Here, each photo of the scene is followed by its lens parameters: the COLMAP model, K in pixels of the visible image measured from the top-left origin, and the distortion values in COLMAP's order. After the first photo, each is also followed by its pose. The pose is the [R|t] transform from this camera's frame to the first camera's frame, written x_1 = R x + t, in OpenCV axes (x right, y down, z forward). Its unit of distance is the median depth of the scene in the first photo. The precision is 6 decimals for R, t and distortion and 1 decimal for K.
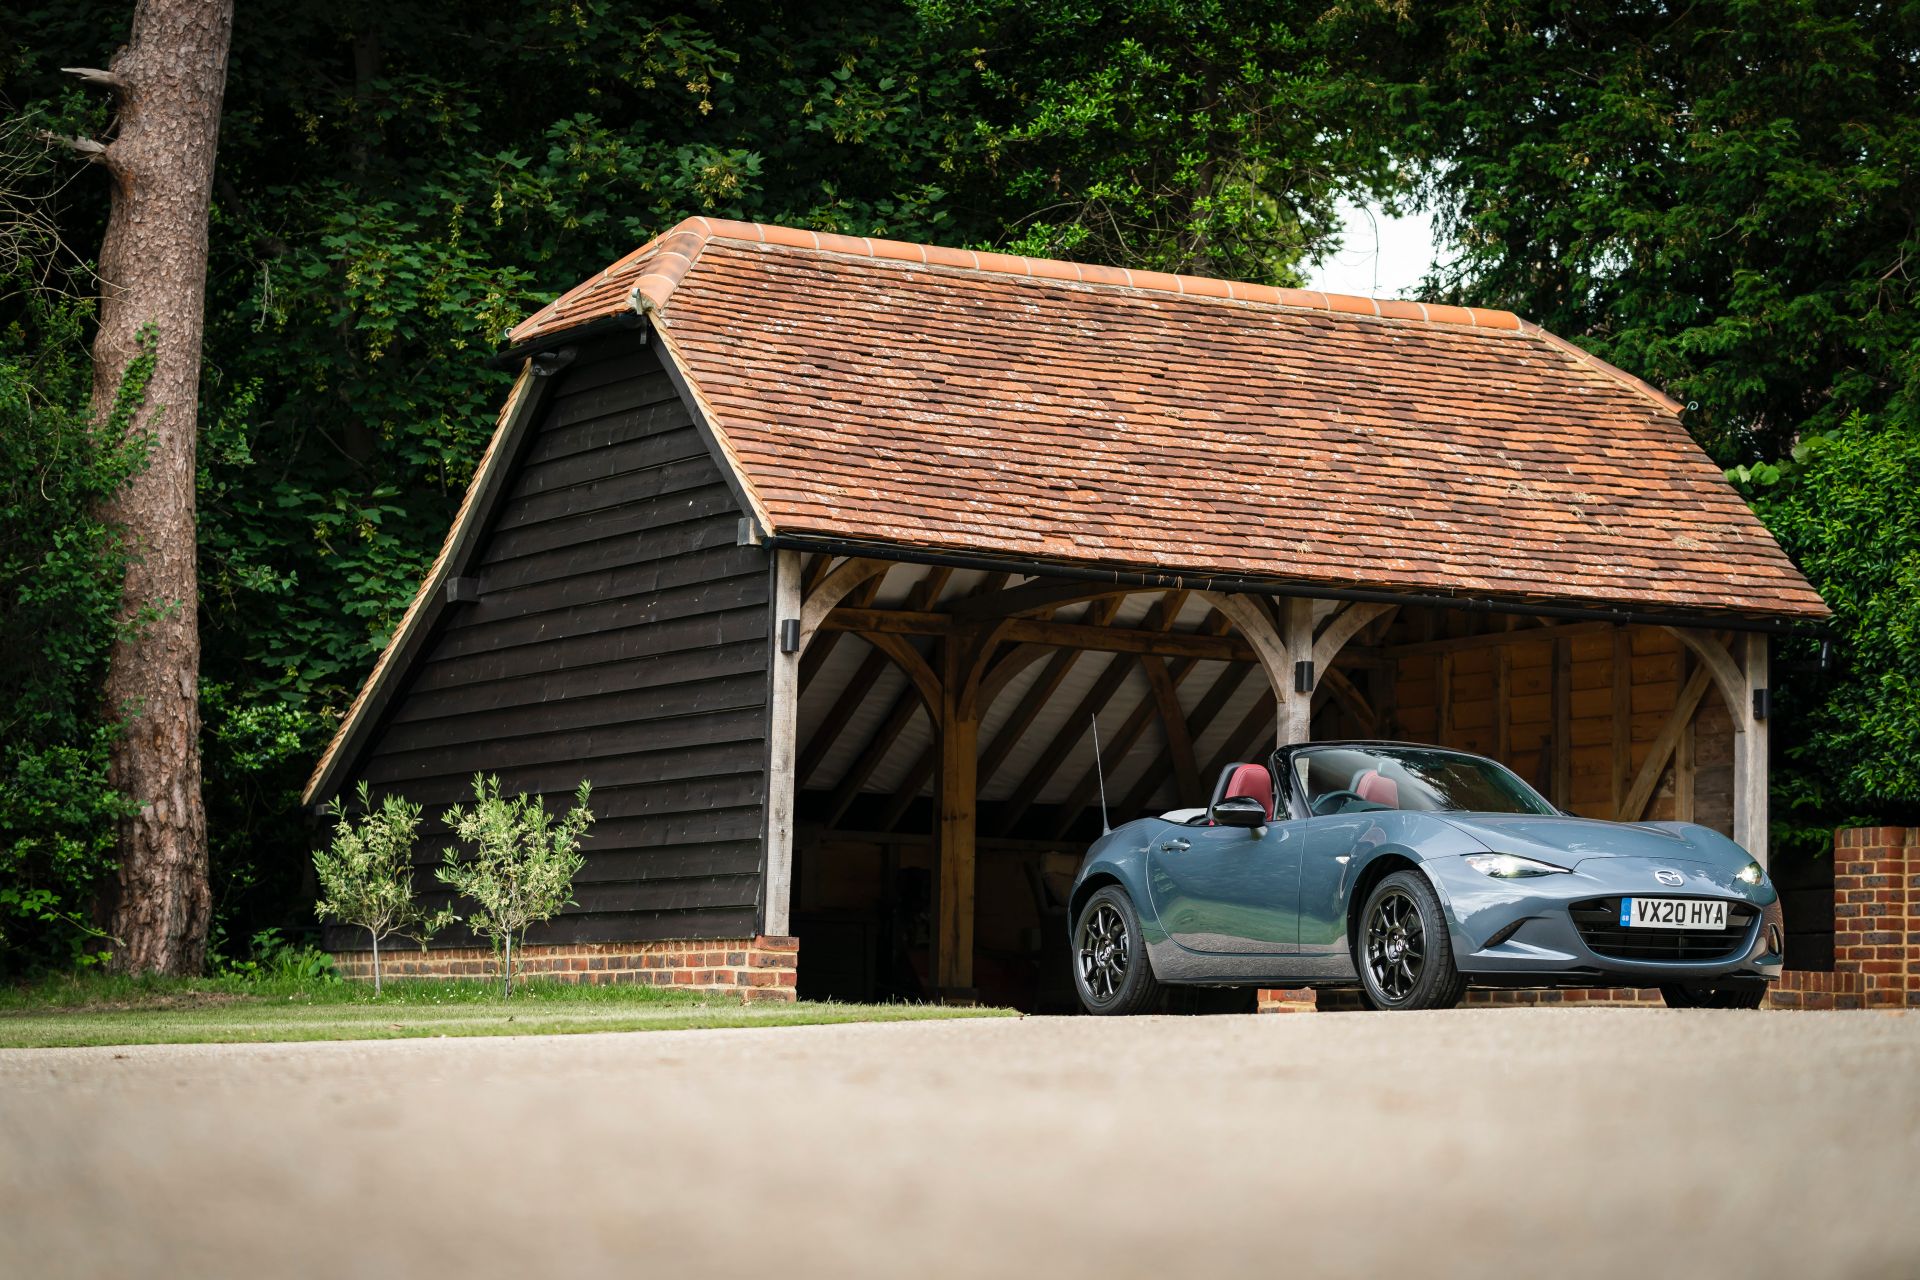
lens RADIAL K [[4890.3, 0, 949.7], [0, 4890.3, 641.1], [0, 0, 1]] dist [-0.018192, 0.437301]
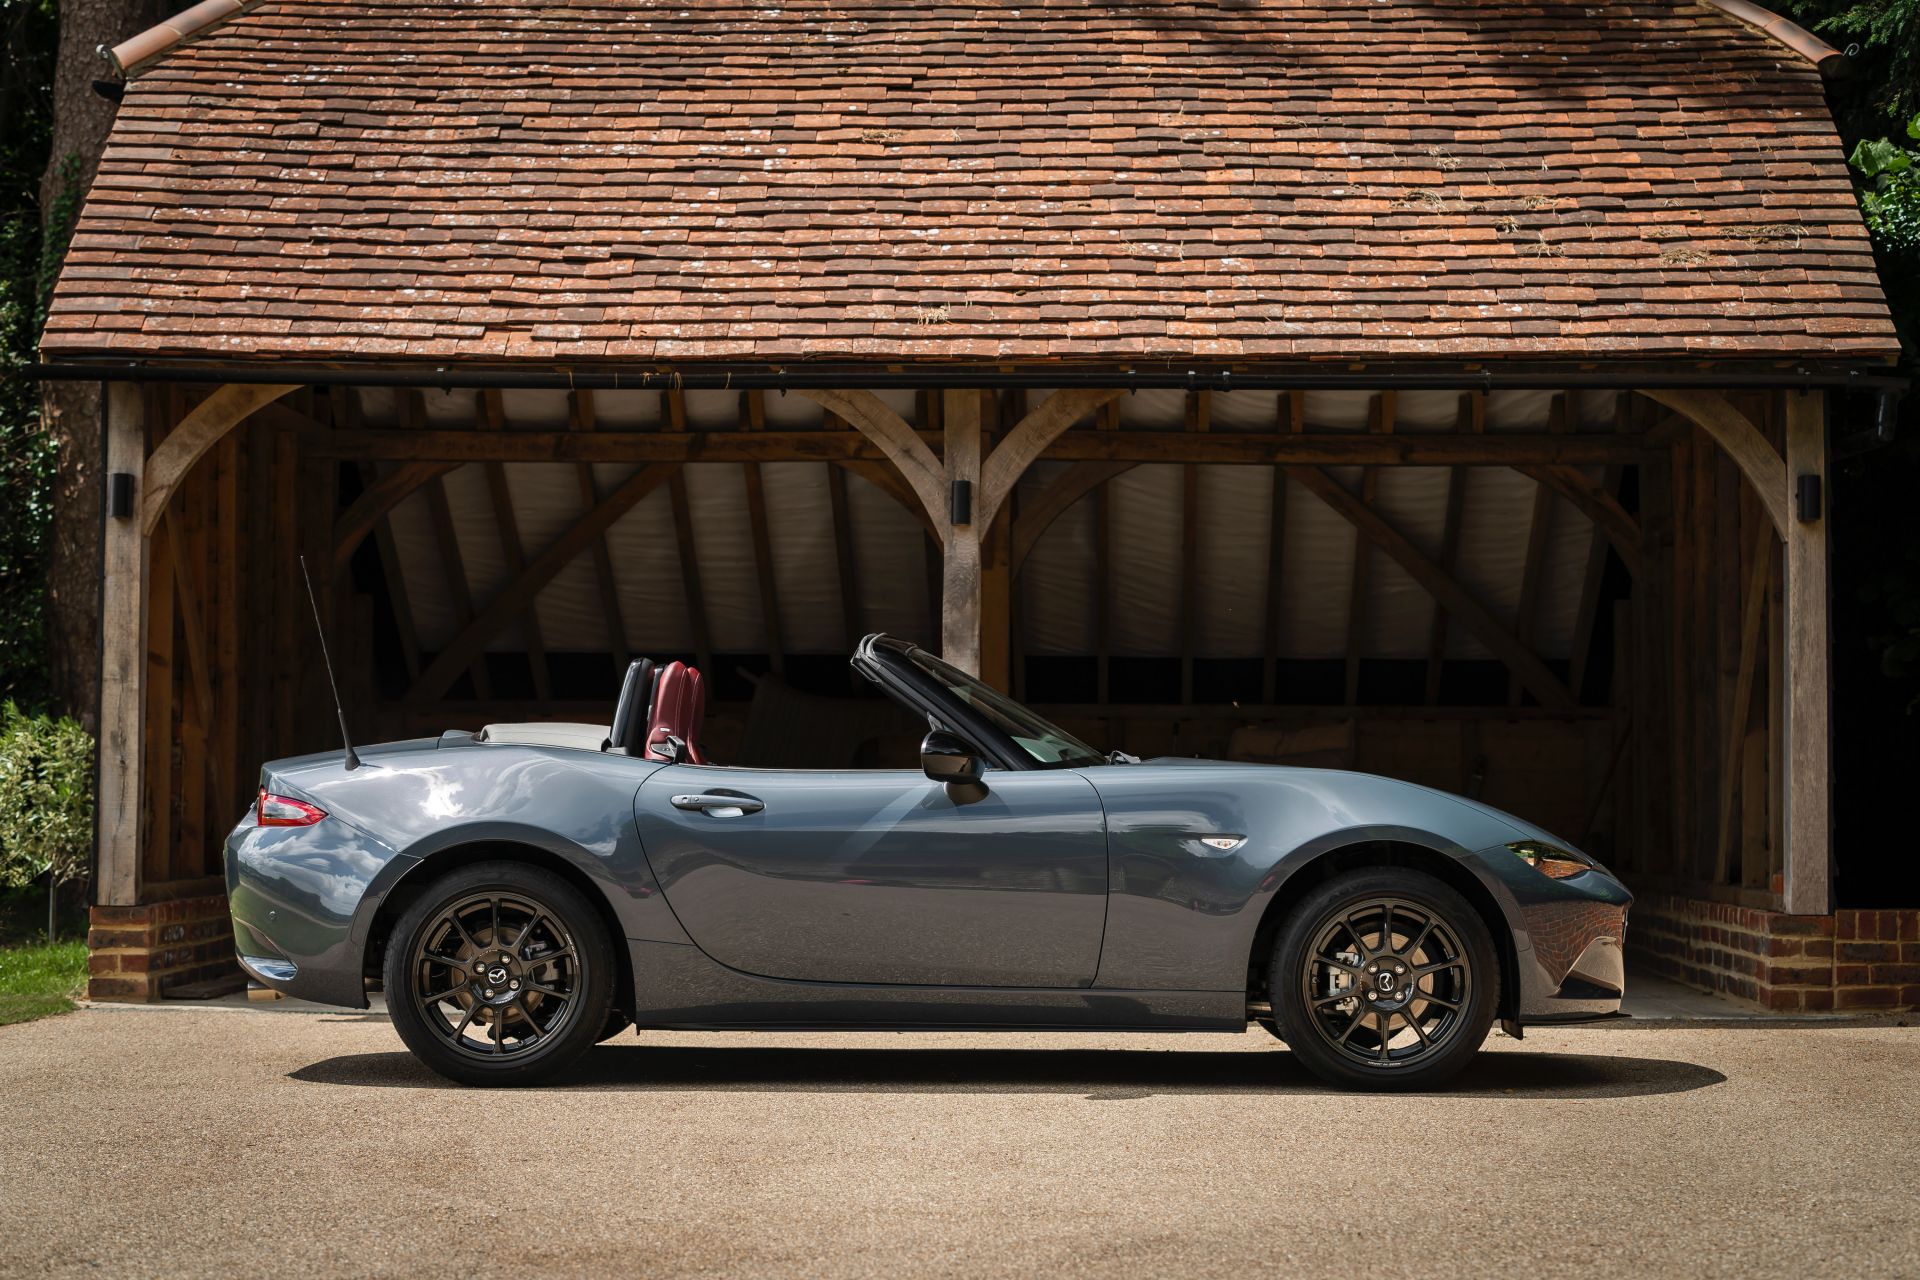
lens RADIAL K [[3988.8, 0, 920.9], [0, 3988.8, 634.7], [0, 0, 1]] dist [-0.060185, 0.343523]
pose [[0.856802, -0.036568, -0.514347, 0.344853], [0.059725, 0.997807, 0.028550, 0.009059], [0.512175, -0.055181, 0.857107, 0.505510]]
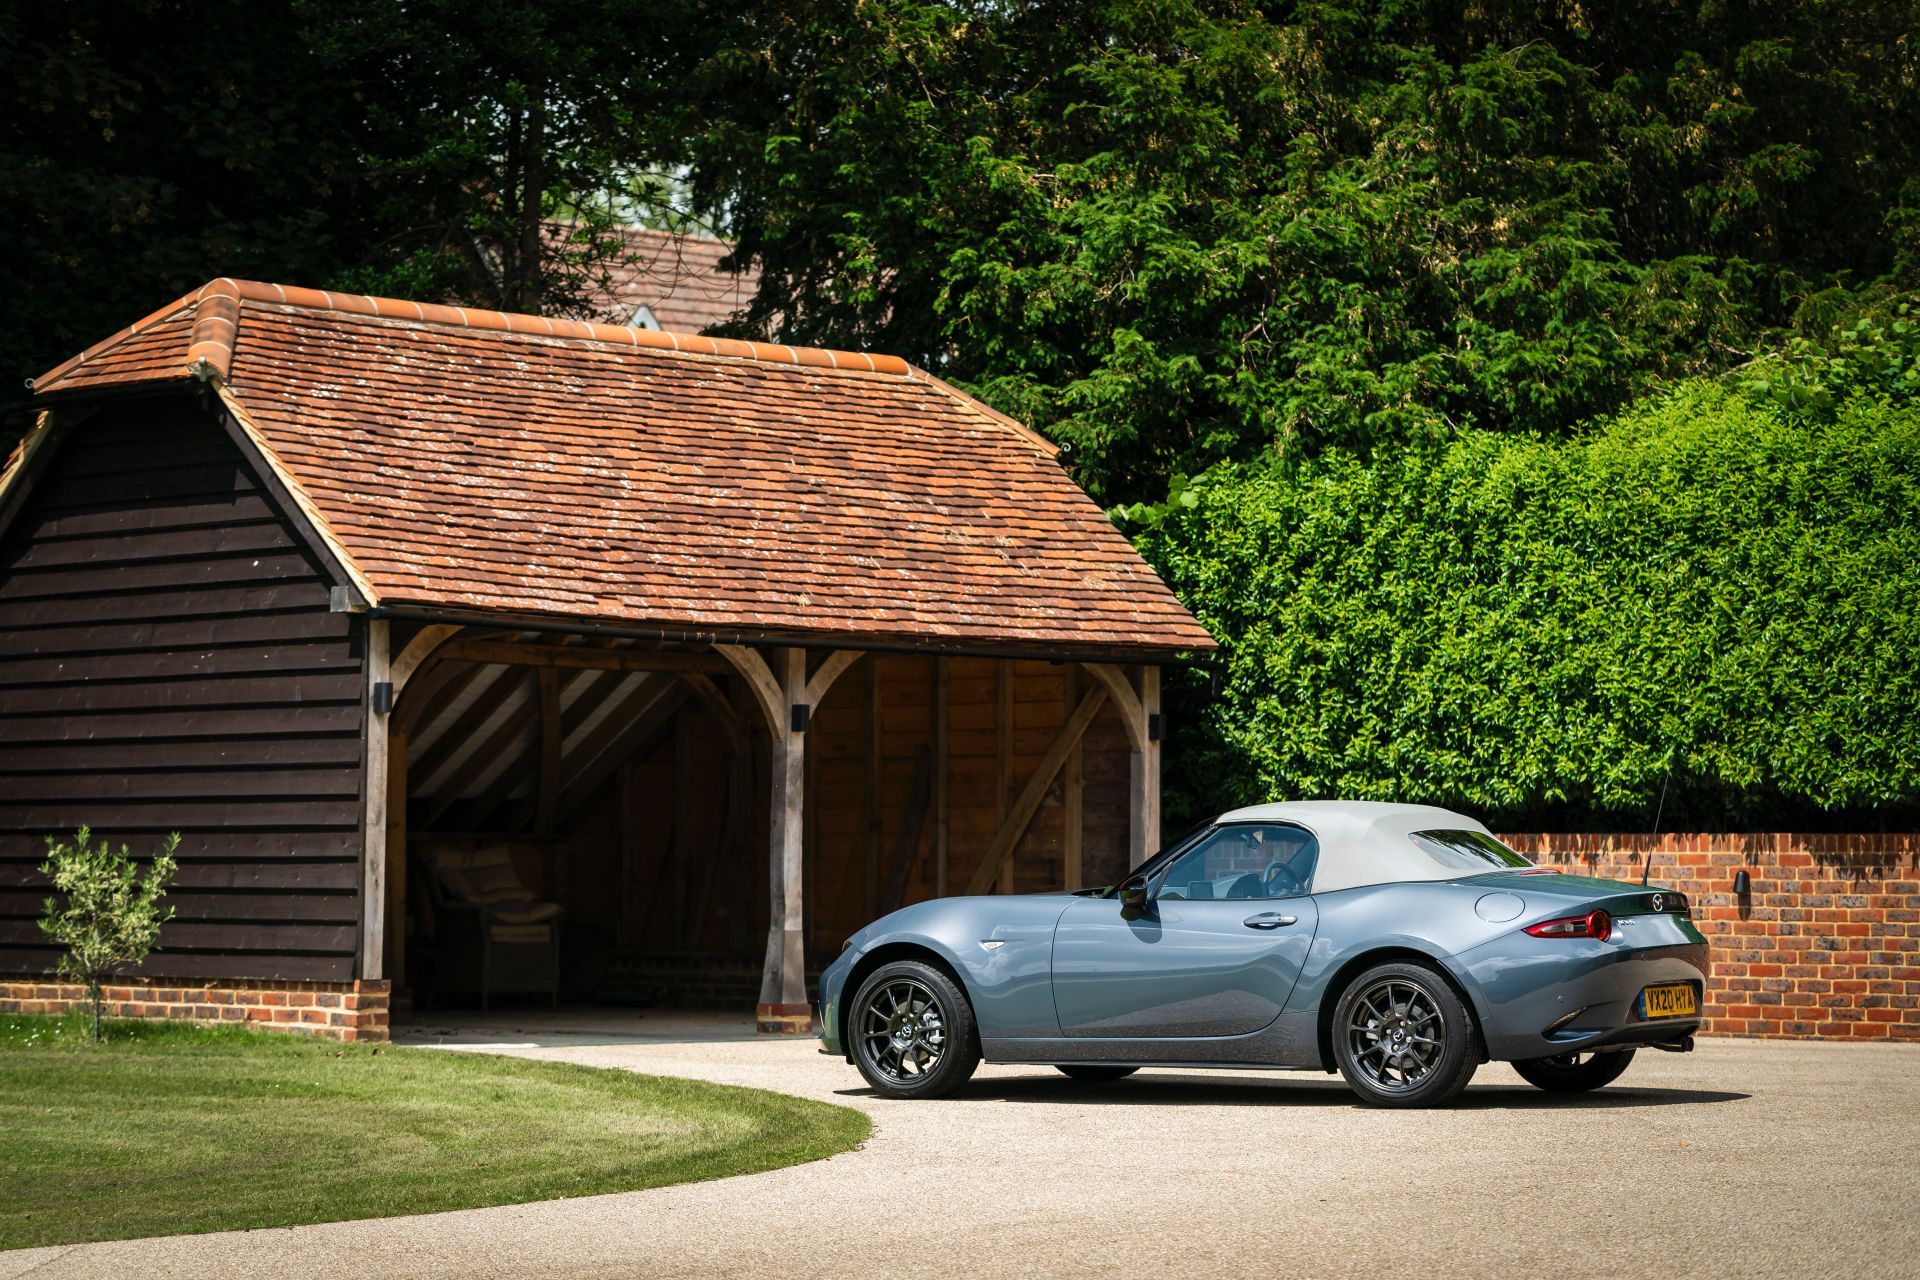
lens RADIAL K [[4811.5, 0, 960.0], [0, 4811.5, 640.0], [0, 0, 1]] dist [0.008656, -0.260718]
pose [[0.959583, -0.002445, 0.281416, -0.190039], [-0.009536, 0.999106, 0.041194, -0.053234], [-0.281266, -0.042212, 0.958701, -0.035605]]
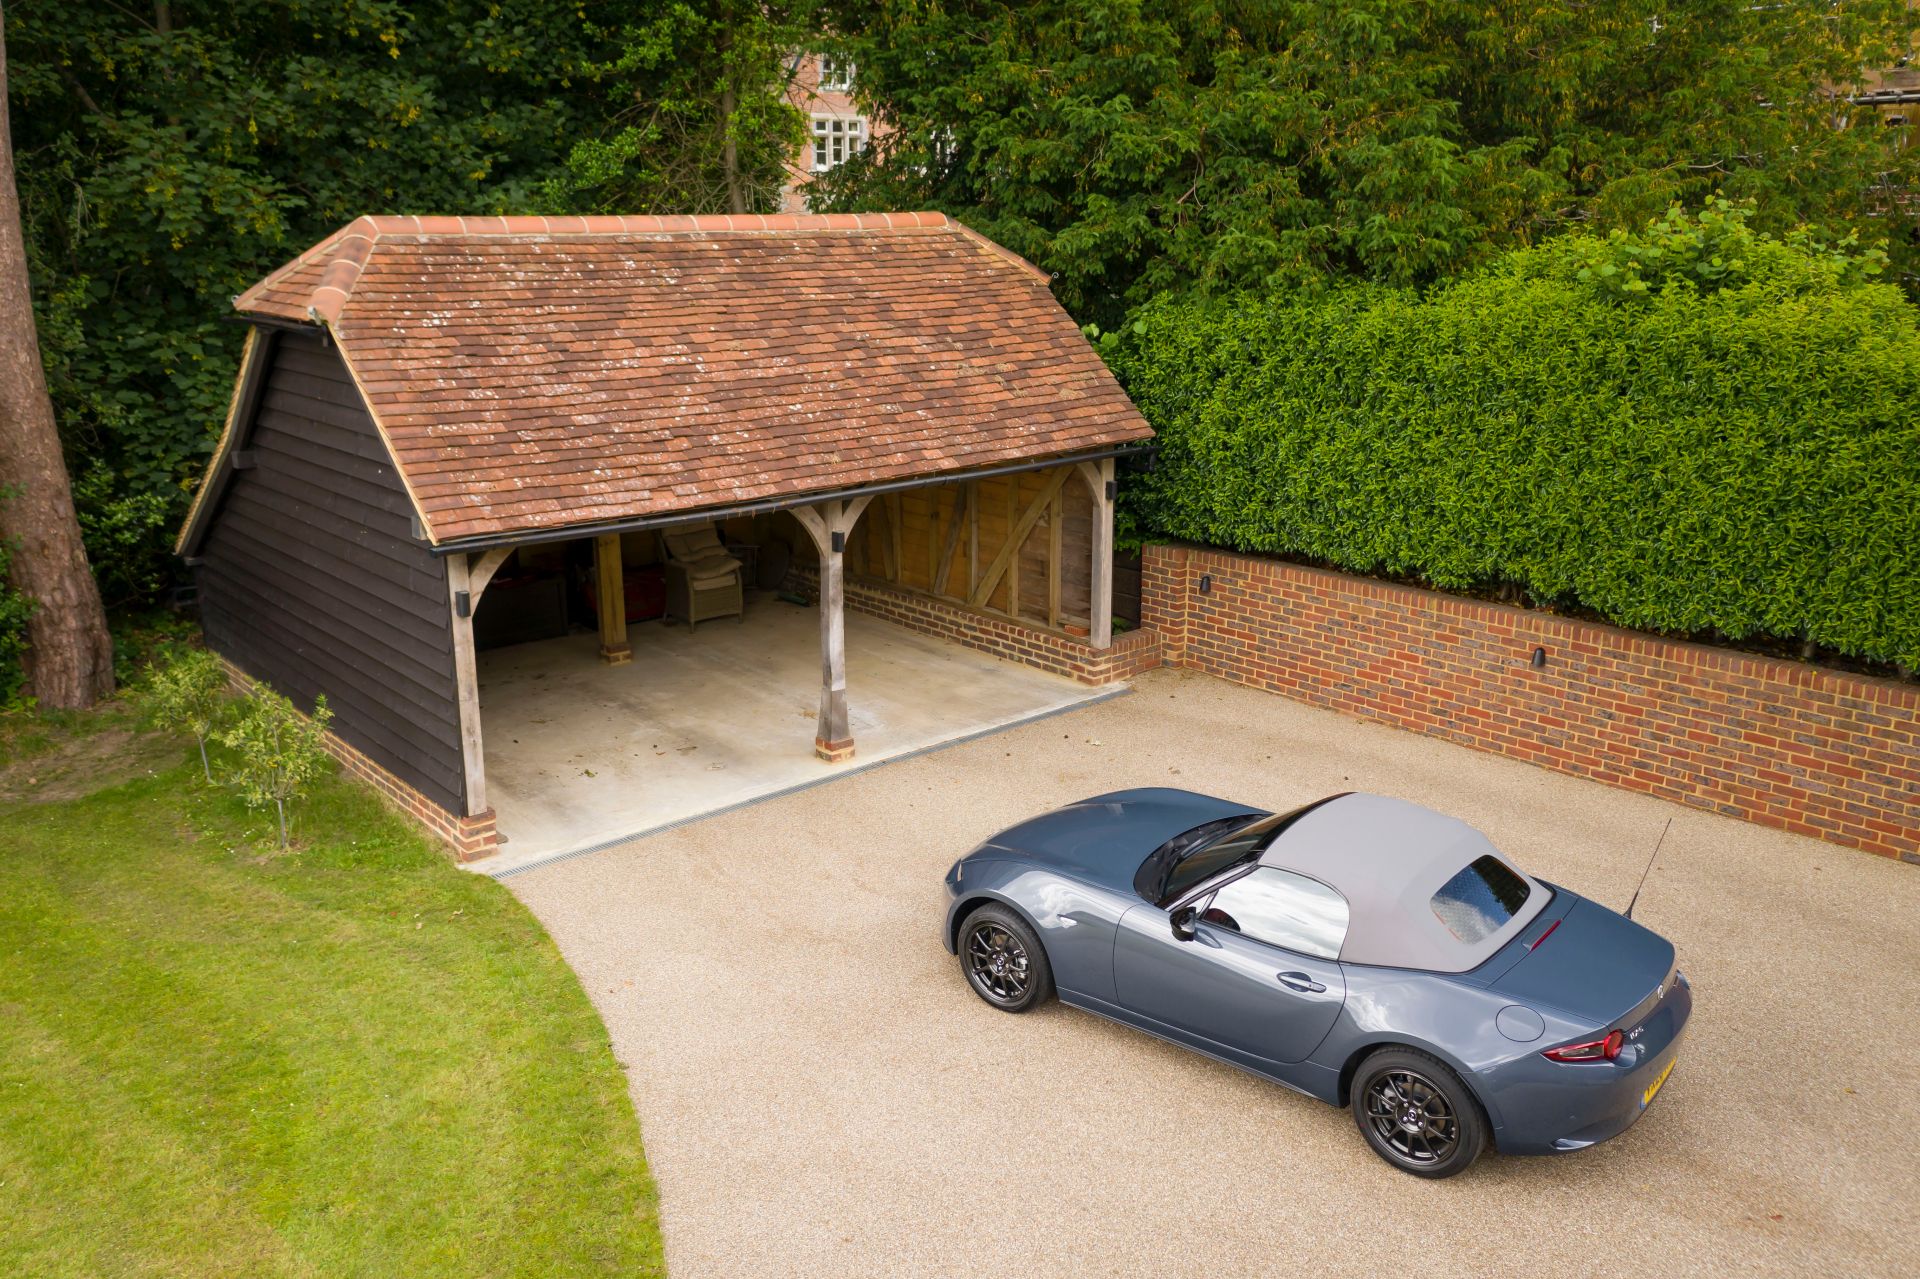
lens RADIAL K [[1577.8, 0, 956.4], [0, 1577.8, 632.0], [0, 0, 1]] dist [0.029341, -0.003970]
pose [[0.979606, -0.079301, 0.184619, 0.016847], [0.009524, 0.936116, 0.351562, -0.130877], [-0.200704, -0.342634, 0.917780, 0.532398]]
